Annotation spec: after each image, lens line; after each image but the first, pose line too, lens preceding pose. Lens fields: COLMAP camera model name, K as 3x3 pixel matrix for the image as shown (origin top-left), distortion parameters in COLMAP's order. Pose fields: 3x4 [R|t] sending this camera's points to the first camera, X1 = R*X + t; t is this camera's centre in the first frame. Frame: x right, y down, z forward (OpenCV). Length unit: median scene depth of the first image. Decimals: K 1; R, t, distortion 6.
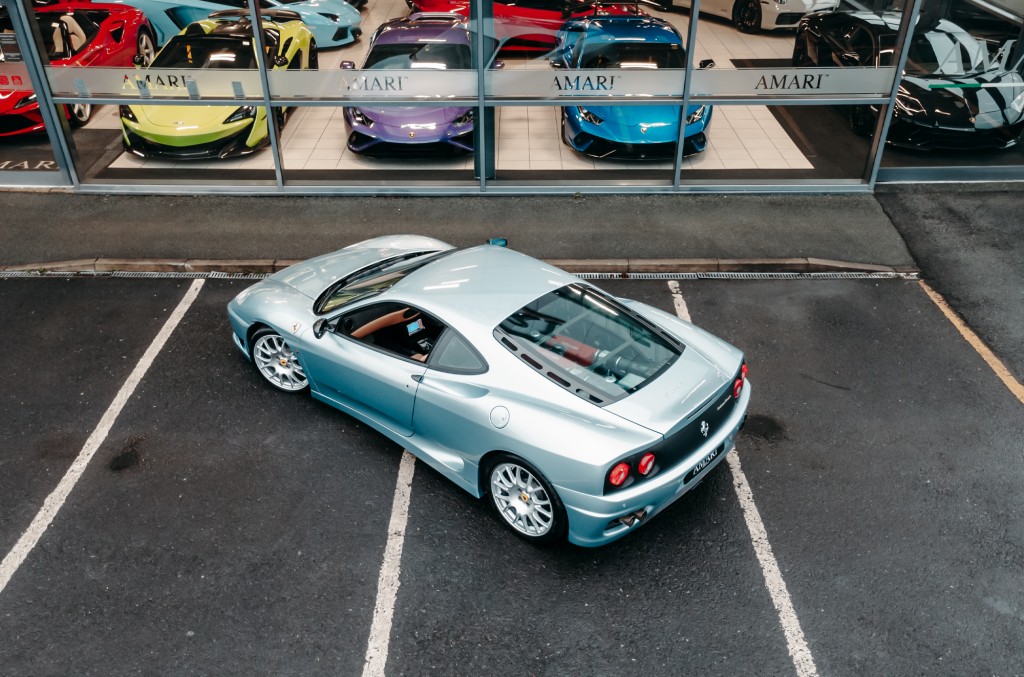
lens RADIAL K [[906.1, 0, 512.0], [0, 906.1, 338.5], [0, 0, 1]] dist [0.060829, 0.000419]
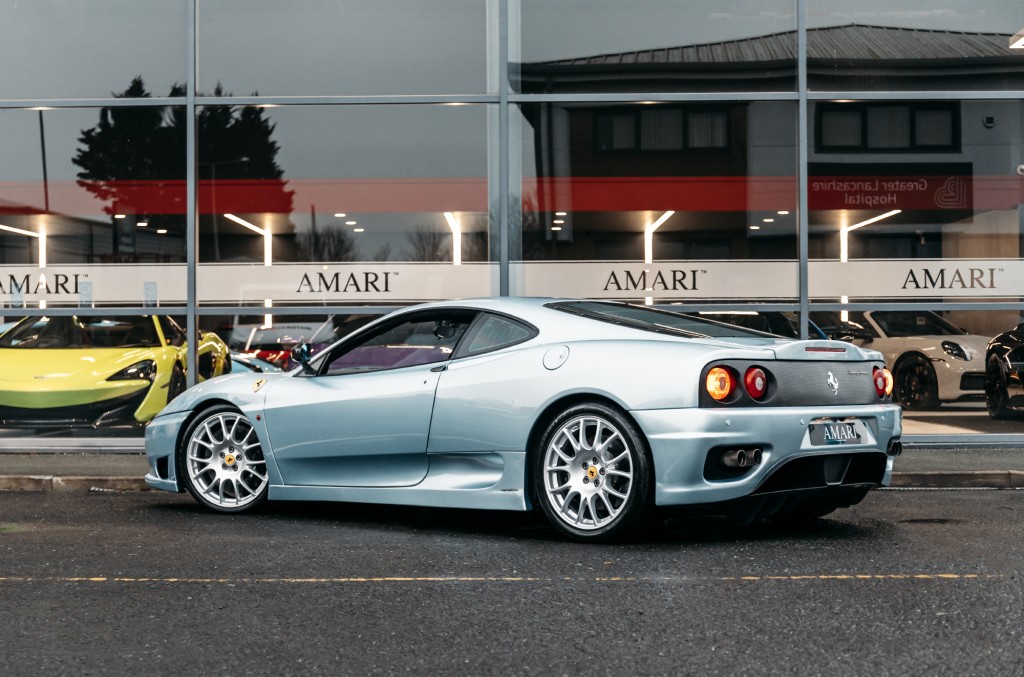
lens RADIAL K [[2004.6, 0, 512.0], [0, 2004.6, 338.5], [0, 0, 1]] dist [-0.025682, 0.025986]
pose [[0.999991, -0.000577, 0.004238, -0.025412], [0.002864, 0.826290, -0.563238, 0.446909], [-0.003177, 0.563245, 0.826284, -0.165750]]
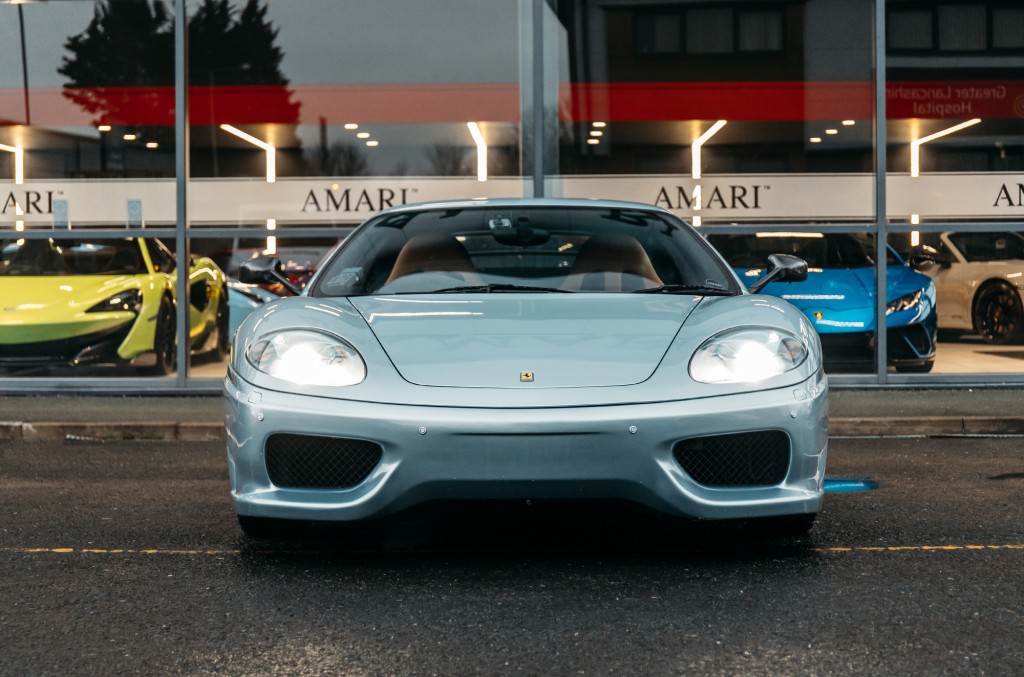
lens RADIAL K [[2166.2, 0, 512.0], [0, 2166.2, 338.5], [0, 0, 1]] dist [-0.005407, -0.566109]
pose [[0.999967, -0.001726, -0.007960, -0.029455], [-0.002798, 0.844981, -0.534789, 0.413478], [0.007650, 0.534793, 0.844948, -0.116093]]
